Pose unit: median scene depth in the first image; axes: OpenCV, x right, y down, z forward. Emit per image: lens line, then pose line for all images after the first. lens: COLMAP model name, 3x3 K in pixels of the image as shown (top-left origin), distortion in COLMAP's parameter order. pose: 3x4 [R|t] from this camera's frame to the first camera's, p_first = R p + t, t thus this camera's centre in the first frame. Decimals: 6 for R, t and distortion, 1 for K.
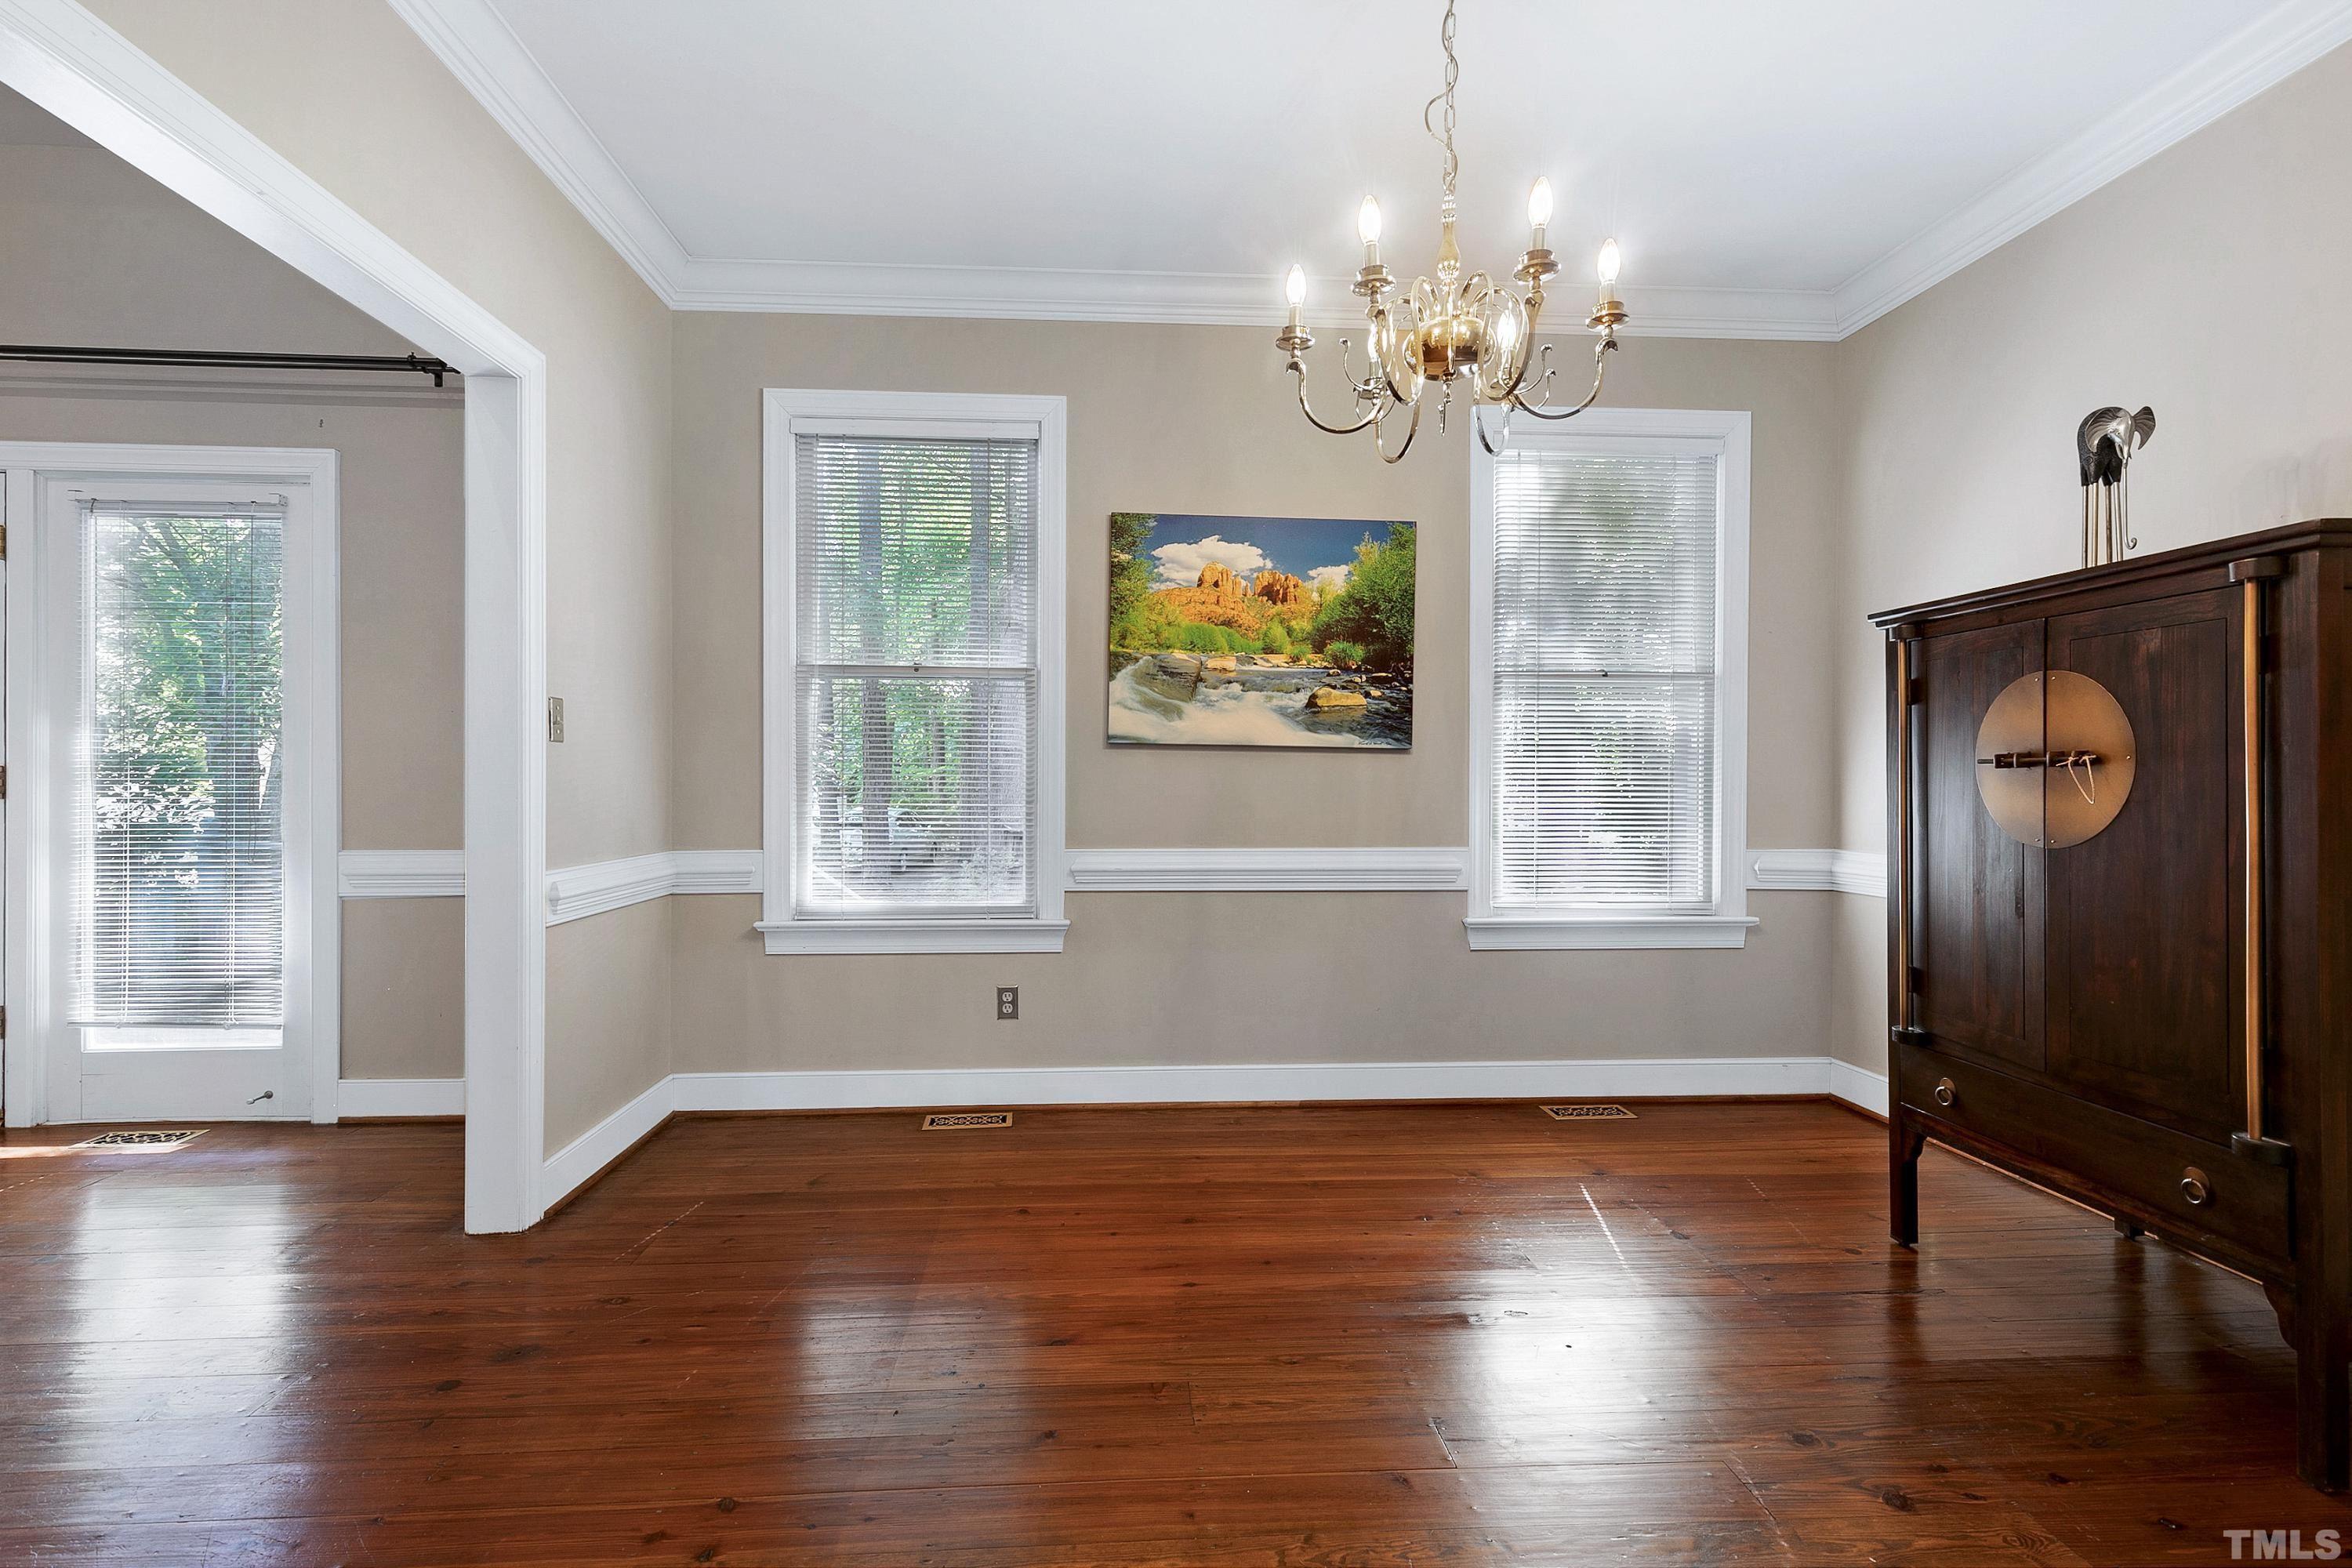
lens RADIAL K [[1066.9, 0, 1167.9], [0, 1066.9, 790.7], [0, 0, 1]] dist [0.006995, 0.000178]
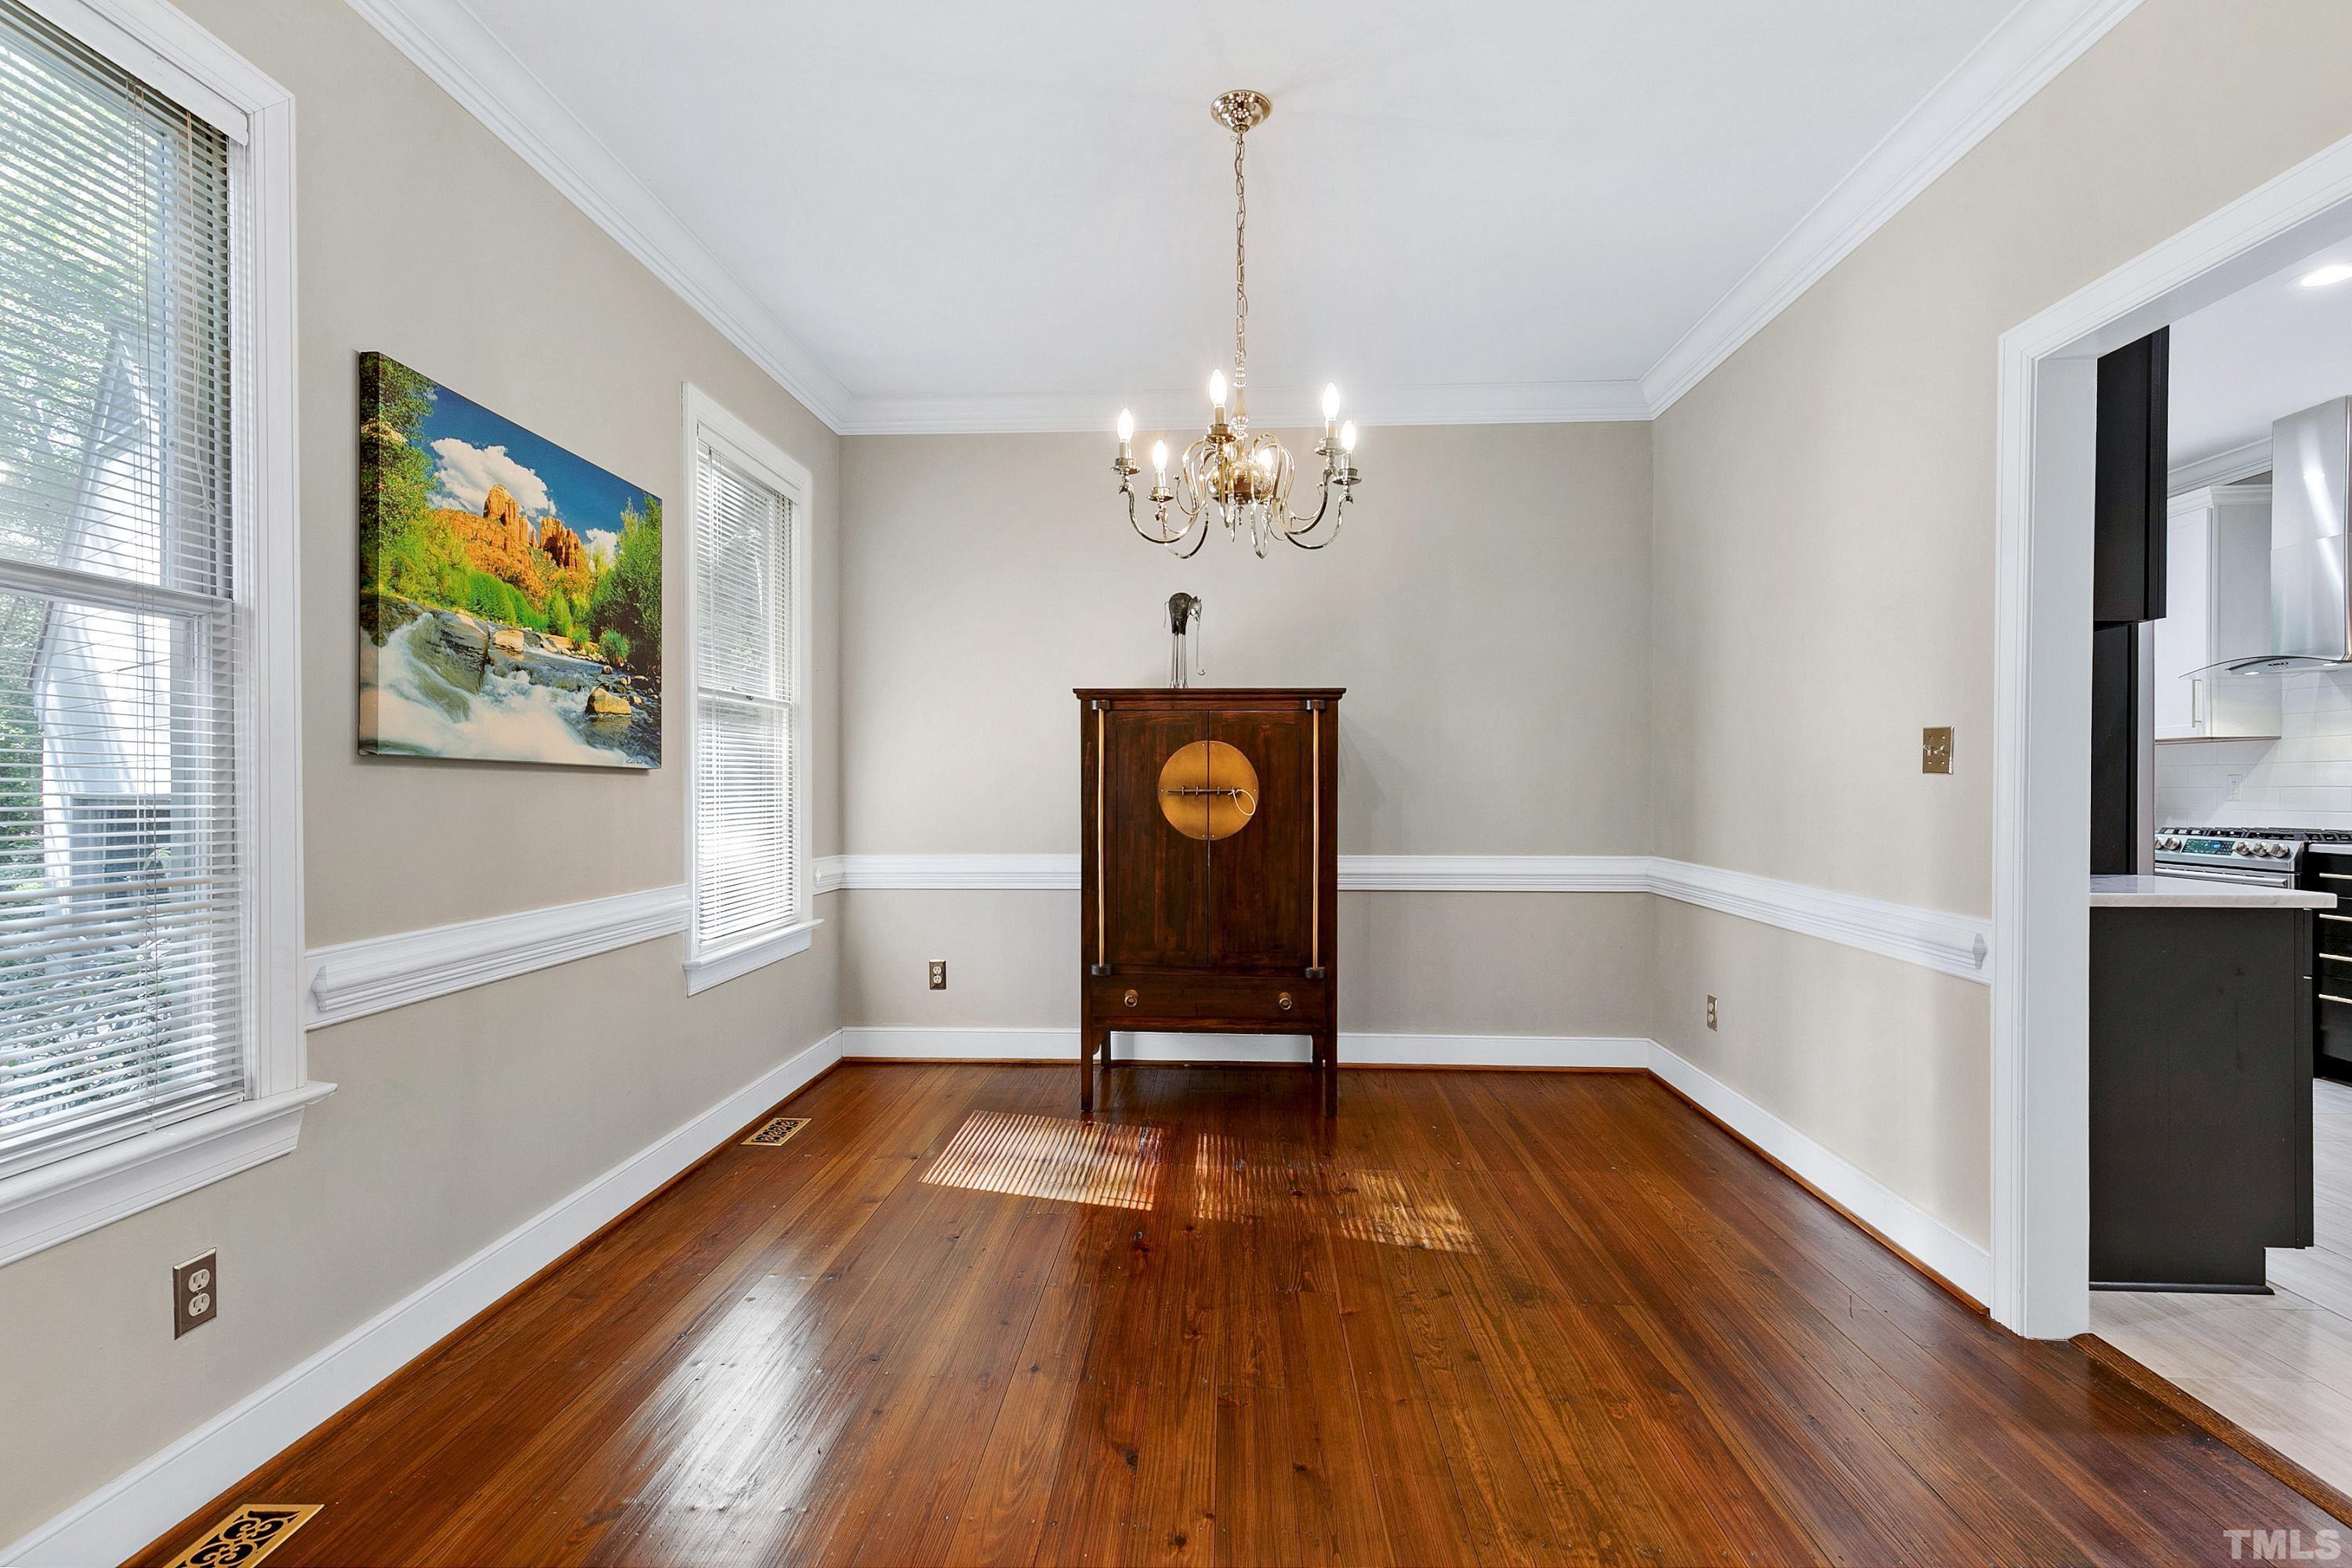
lens RADIAL K [[1099.5, 0, 1171.3], [0, 1099.5, 789.0], [0, 0, 1]] dist [0.004401, -0.000123]
pose [[0.110036, -0.008237, 0.993893, -0.591695], [0.007167, 0.999946, 0.007494, -0.027622], [-0.993902, 0.006298, 0.110089, 0.510750]]
